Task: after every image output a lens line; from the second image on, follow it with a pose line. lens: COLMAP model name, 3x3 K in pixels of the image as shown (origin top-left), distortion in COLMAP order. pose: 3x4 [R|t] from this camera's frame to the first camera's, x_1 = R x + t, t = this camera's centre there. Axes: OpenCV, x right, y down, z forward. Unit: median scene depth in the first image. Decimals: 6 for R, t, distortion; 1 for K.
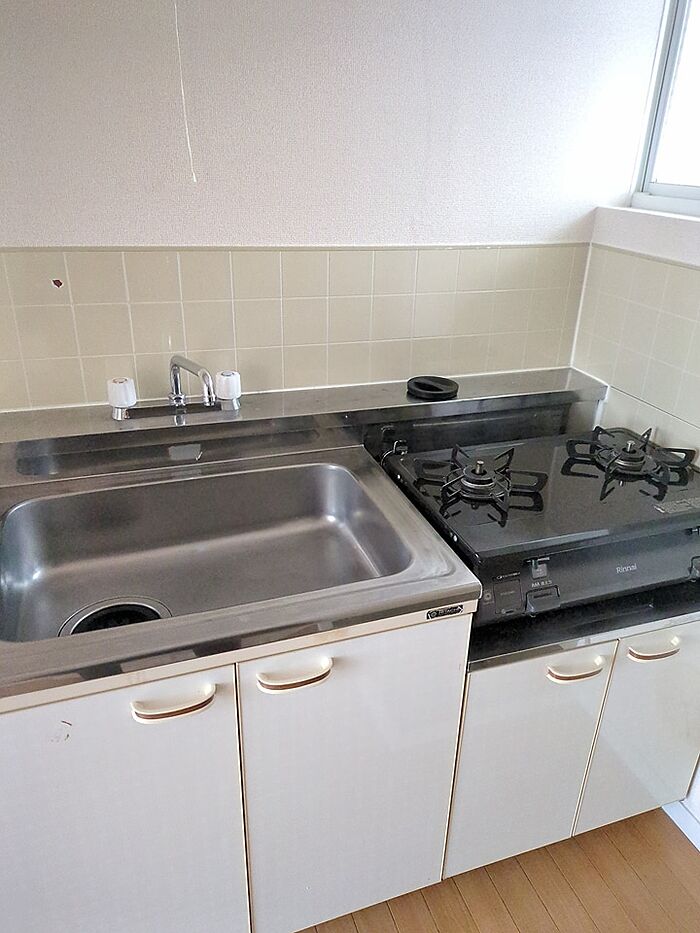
lens RADIAL K [[666.3, 0, 350.0], [0, 666.3, 466.5], [0, 0, 1]] dist [-0.002670, -0.095838]
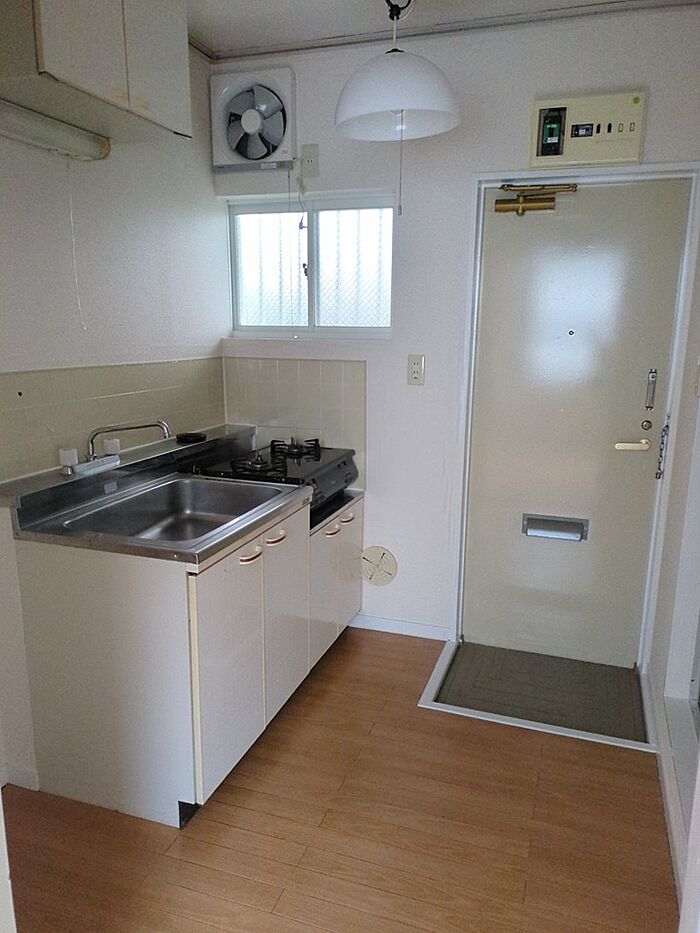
lens RADIAL K [[690.8, 0, 349.2], [0, 690.8, 488.3], [0, 0, 1]] dist [0.087410, -0.099413]
pose [[0.617576, -0.196431, 0.761587, -1.011909], [0.313286, 0.949615, -0.009118, 0.152728], [-0.721423, 0.244225, 0.647999, -0.459058]]
